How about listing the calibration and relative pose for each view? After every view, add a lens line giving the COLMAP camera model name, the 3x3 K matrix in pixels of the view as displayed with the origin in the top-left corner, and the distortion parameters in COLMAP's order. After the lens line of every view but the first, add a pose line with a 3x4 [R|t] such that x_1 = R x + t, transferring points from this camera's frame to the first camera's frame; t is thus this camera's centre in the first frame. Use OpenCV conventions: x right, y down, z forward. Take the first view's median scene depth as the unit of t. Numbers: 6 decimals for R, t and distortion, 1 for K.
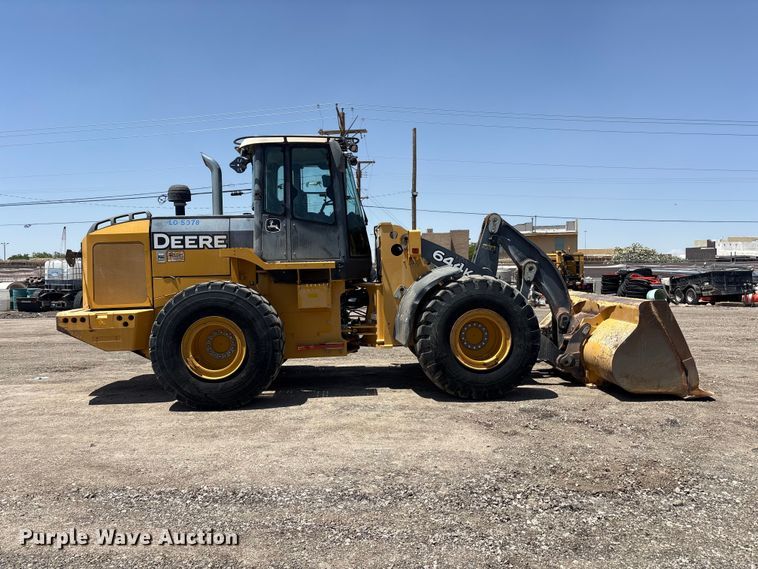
lens RADIAL K [[573.6, 0, 395.8], [0, 573.6, 282.9], [0, 0, 1]] dist [0.048396, -0.054143]
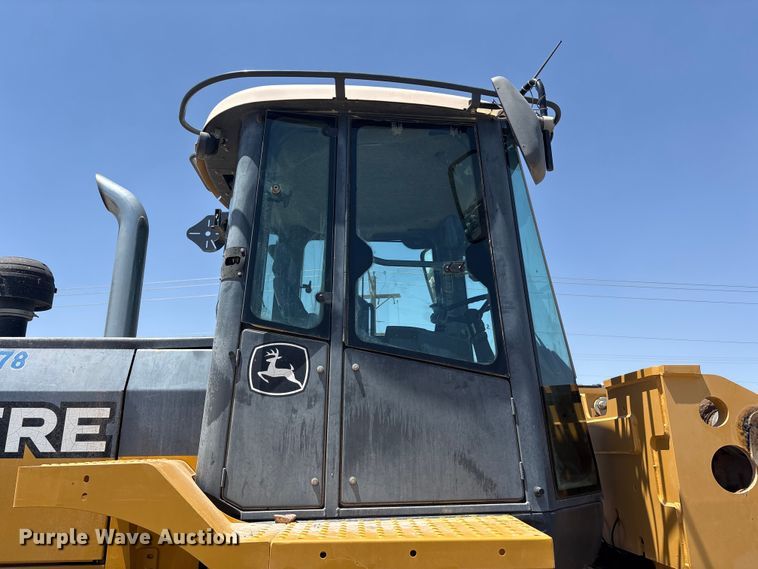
lens RADIAL K [[573.6, 0, 393.5], [0, 573.6, 274.7], [0, 0, 1]] dist [0.048396, -0.054143]
pose [[0.999382, 0.005215, -0.034776, -0.147506], [-0.016045, 0.947619, -0.318999, -0.055888], [0.031291, 0.319360, 0.947117, 0.719175]]
